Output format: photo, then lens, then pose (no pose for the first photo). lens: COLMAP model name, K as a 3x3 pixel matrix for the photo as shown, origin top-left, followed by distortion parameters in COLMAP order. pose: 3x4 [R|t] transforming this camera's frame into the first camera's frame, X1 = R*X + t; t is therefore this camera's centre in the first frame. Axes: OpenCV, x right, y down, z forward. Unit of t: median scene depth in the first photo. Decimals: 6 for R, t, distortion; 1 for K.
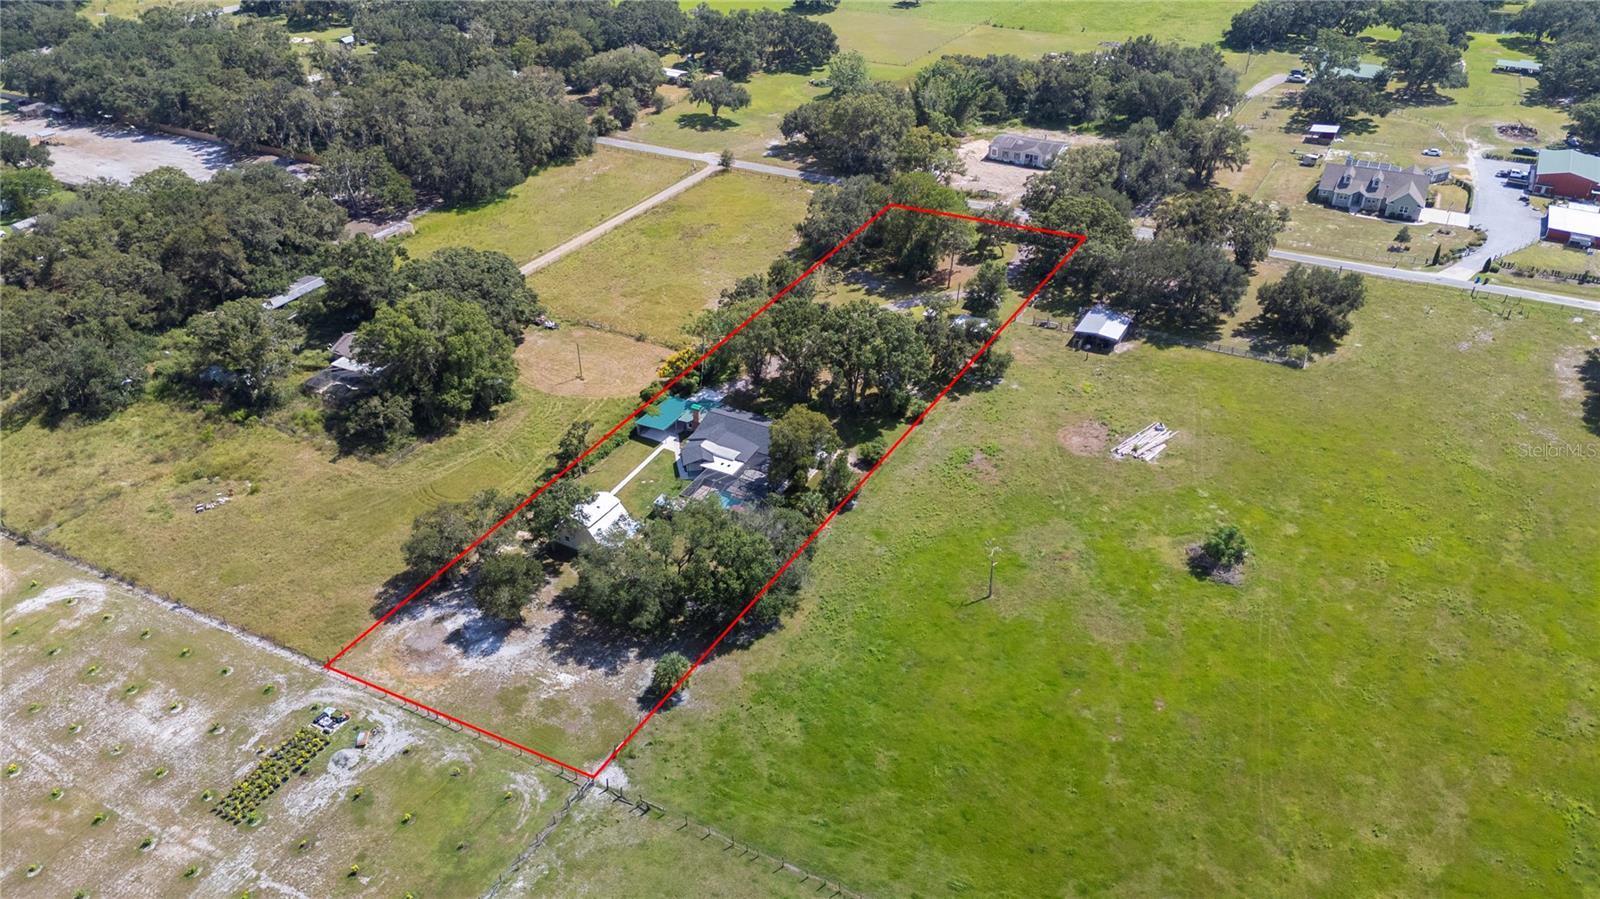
lens RADIAL K [[1185.6, 0, 800.0], [0, 1185.6, 449.5], [0, 0, 1]] dist [0.076349, -0.076336]
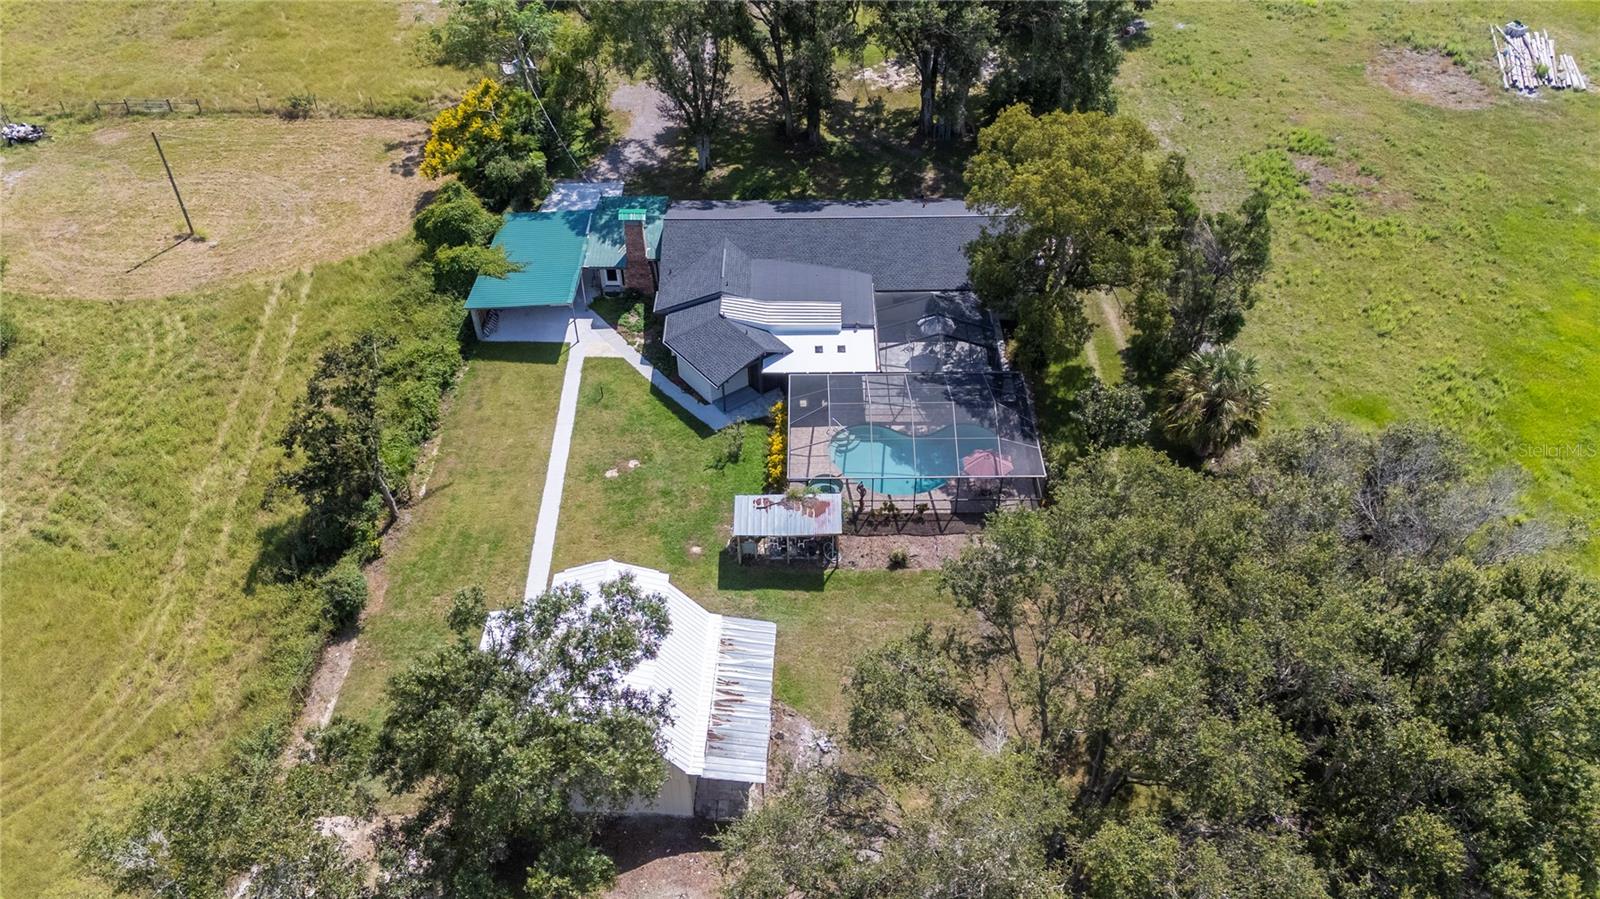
lens RADIAL K [[1185.6, 0, 800.0], [0, 1185.6, 449.5], [0, 0, 1]] dist [0.076349, -0.076336]
pose [[0.884672, -0.307939, 0.350041, -0.179236], [0.254502, 0.948060, 0.190816, -0.024024], [-0.390619, -0.079724, 0.917094, 0.630632]]
